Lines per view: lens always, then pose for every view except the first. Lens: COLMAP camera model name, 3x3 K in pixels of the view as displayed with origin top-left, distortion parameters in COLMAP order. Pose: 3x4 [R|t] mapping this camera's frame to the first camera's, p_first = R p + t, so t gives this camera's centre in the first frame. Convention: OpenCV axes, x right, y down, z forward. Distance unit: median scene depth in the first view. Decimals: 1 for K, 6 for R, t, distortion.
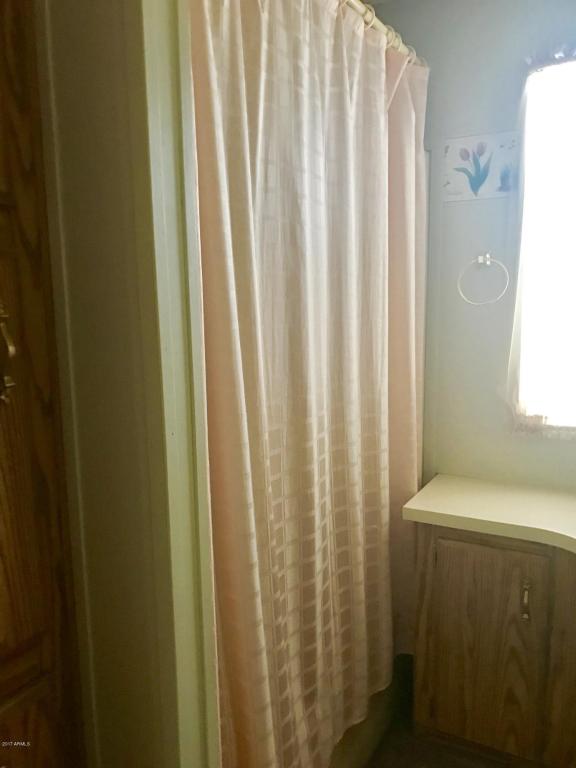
lens RADIAL K [[626.3, 0, 289.2], [0, 626.3, 389.7], [0, 0, 1]] dist [0.034482, -0.048054]
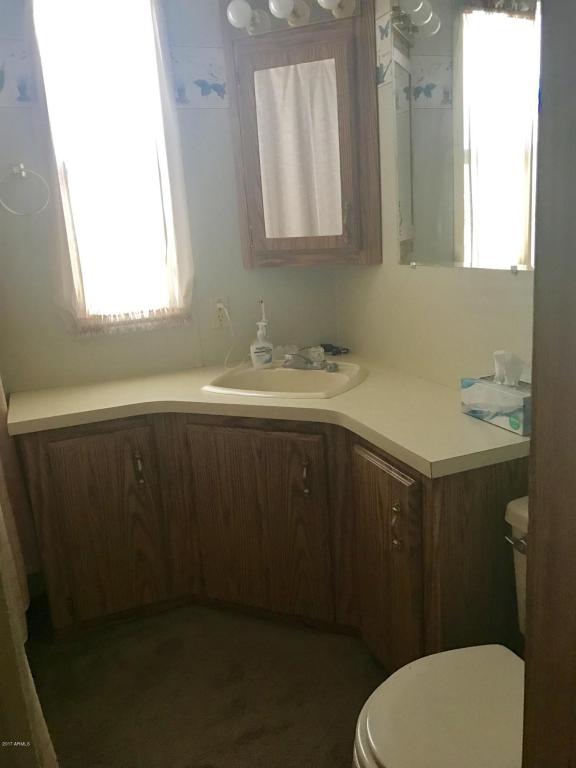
lens RADIAL K [[626.3, 0, 289.6], [0, 626.3, 377.5], [0, 0, 1]] dist [0.034482, -0.048054]
pose [[0.625736, -0.202820, 0.753205, -0.272614], [0.165561, 0.978137, 0.125848, 0.070210], [-0.762262, 0.045954, 0.645635, 0.037835]]
